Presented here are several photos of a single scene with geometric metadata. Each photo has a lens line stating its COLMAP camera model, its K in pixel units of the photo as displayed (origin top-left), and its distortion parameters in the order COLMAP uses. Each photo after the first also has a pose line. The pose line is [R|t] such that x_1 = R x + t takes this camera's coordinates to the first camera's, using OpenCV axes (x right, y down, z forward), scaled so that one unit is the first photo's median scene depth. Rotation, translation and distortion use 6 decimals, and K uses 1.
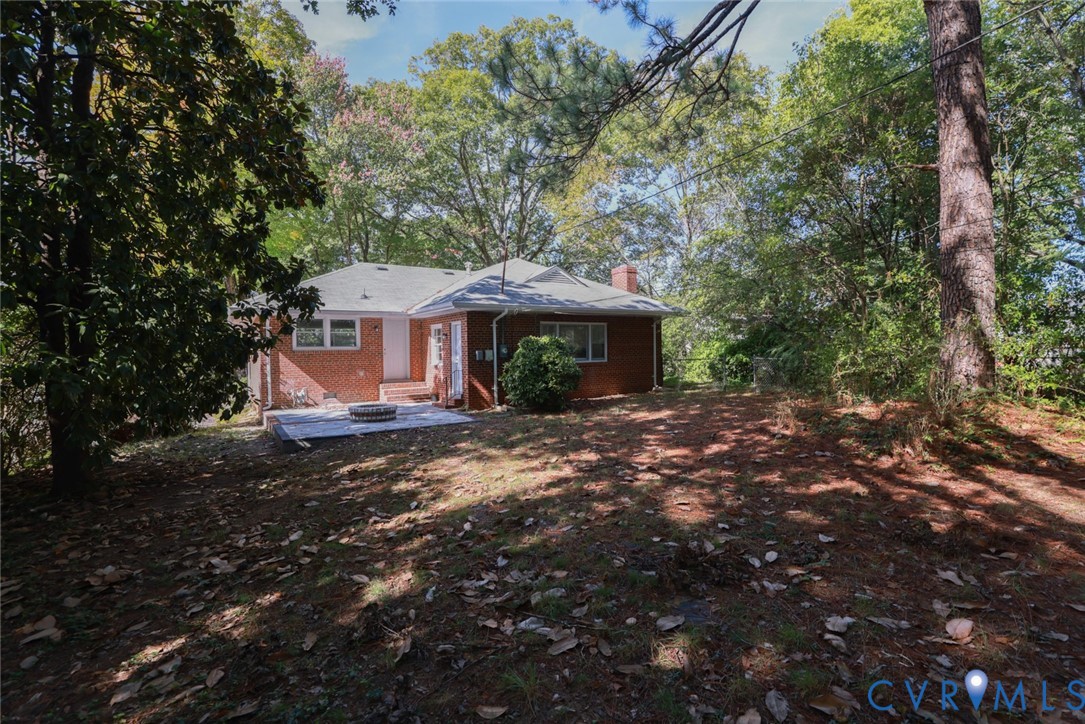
lens RADIAL K [[495.6, 0, 543.9], [0, 495.6, 363.7], [0, 0, 1]] dist [-0.040276, 0.009253]
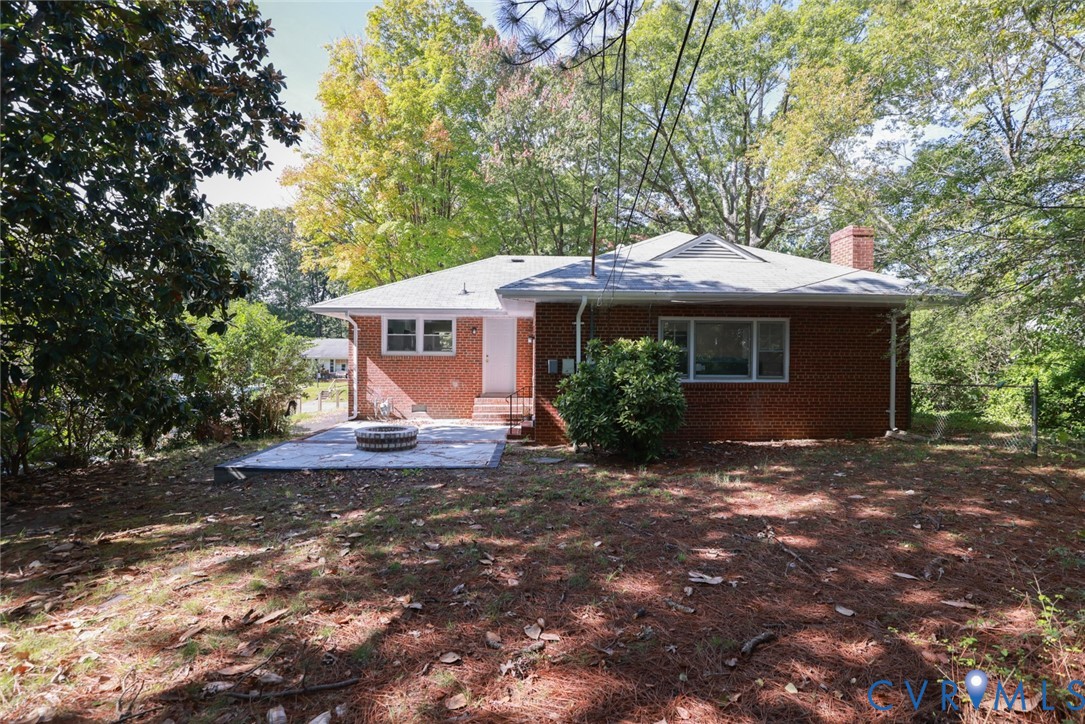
lens RADIAL K [[495.6, 0, 543.9], [0, 495.6, 363.7], [0, 0, 1]] dist [-0.040276, 0.009253]
pose [[0.848171, 0.024122, -0.529173, 0.201741], [-0.031201, 0.999503, -0.004447, -0.015600], [0.528803, 0.020283, 0.848502, 0.359637]]
